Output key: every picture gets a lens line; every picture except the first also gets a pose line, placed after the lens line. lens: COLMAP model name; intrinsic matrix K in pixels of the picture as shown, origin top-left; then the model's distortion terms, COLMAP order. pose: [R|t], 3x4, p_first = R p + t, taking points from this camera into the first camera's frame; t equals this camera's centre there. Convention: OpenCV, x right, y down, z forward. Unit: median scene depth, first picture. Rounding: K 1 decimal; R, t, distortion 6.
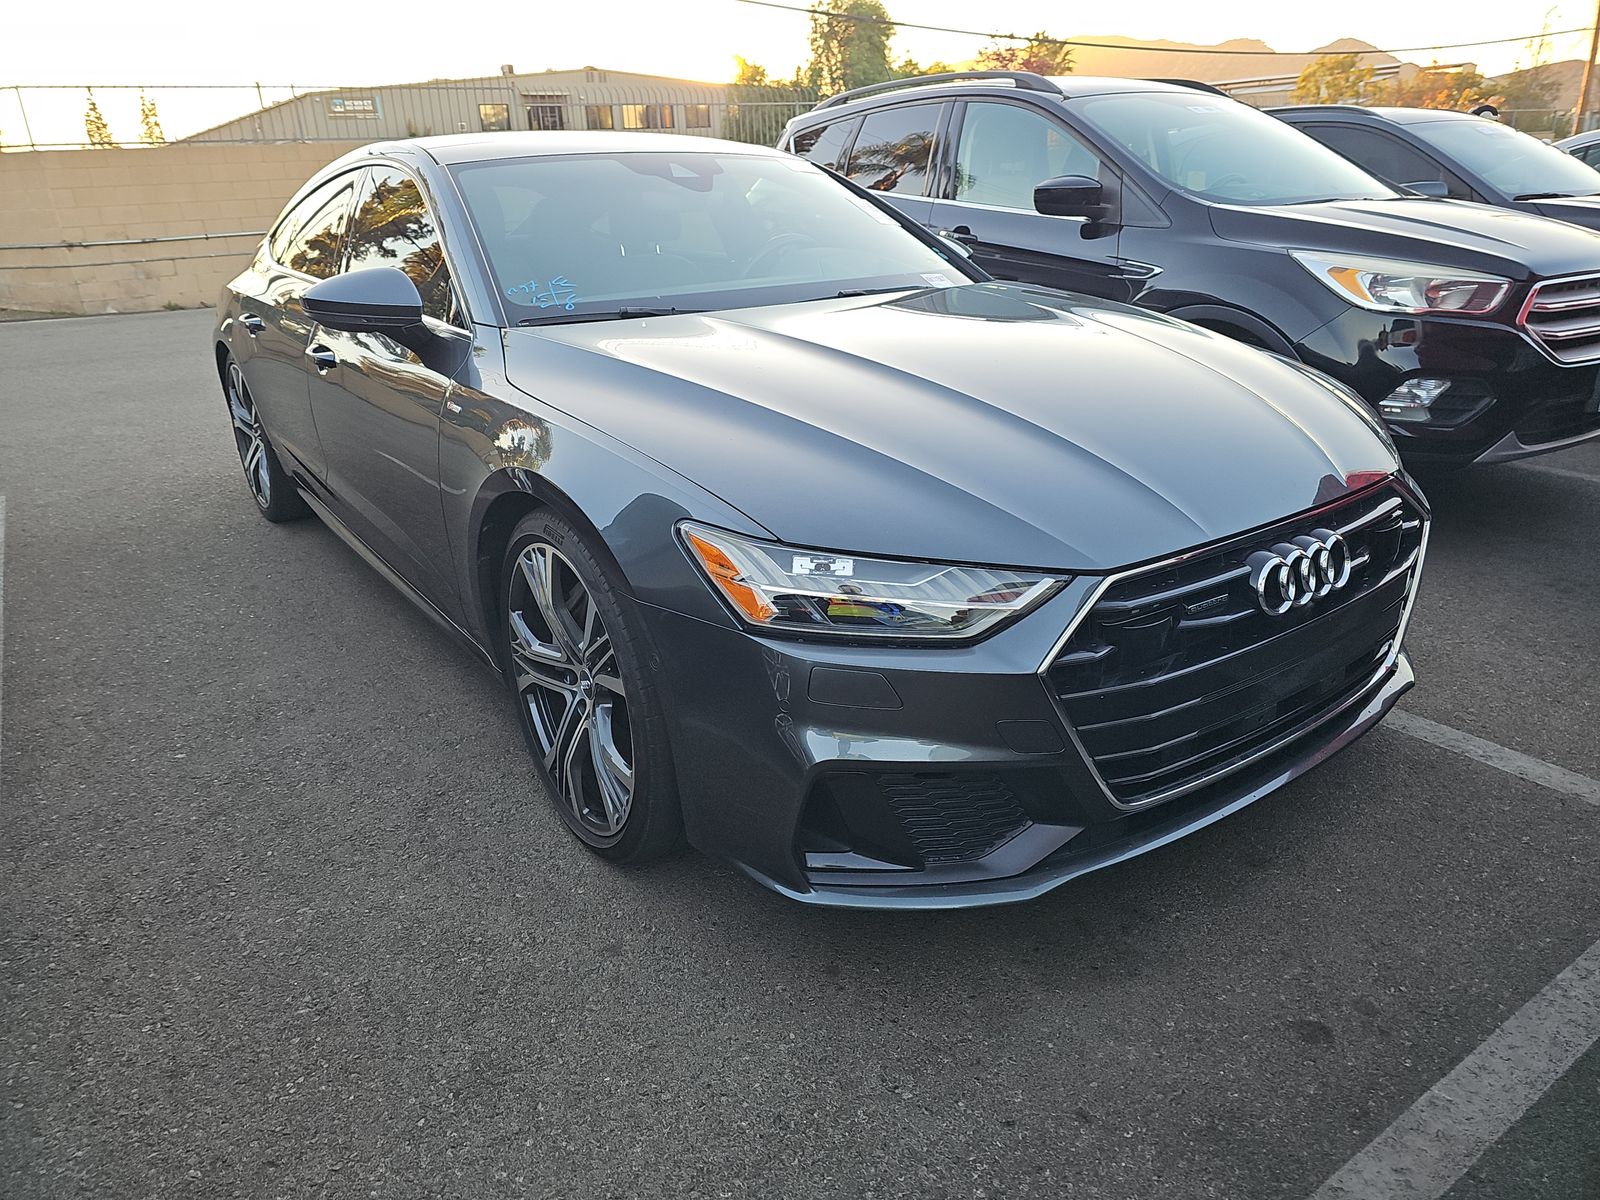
lens RADIAL K [[1062.2, 0, 800.0], [0, 1062.2, 600.0], [0, 0, 1]] dist [0.030852, 0.002981]
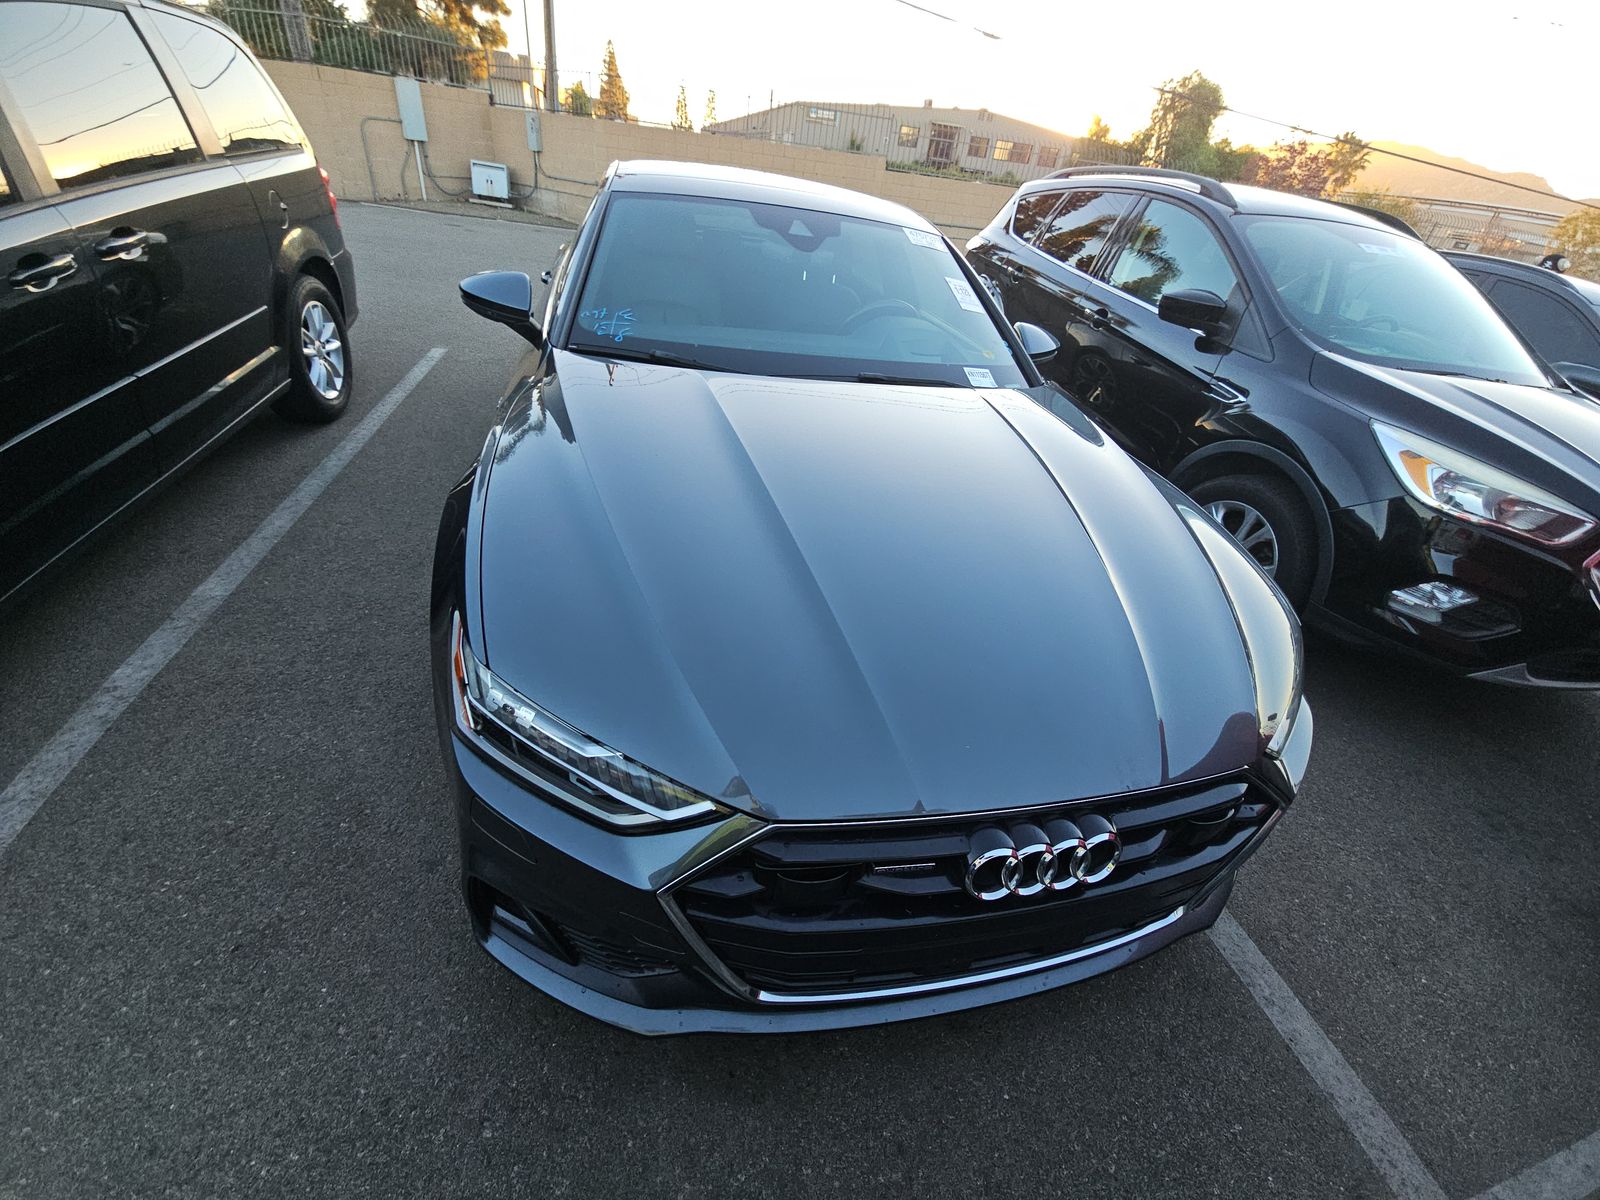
lens RADIAL K [[649.9, 0, 800.0], [0, 649.9, 600.0], [0, 0, 1]] dist [0.011663, -0.009707]
pose [[0.908382, 0.335427, -0.249662, 0.154988], [-0.282219, 0.932387, 0.225845, -0.136034], [0.308536, -0.134694, 0.941628, 0.199252]]
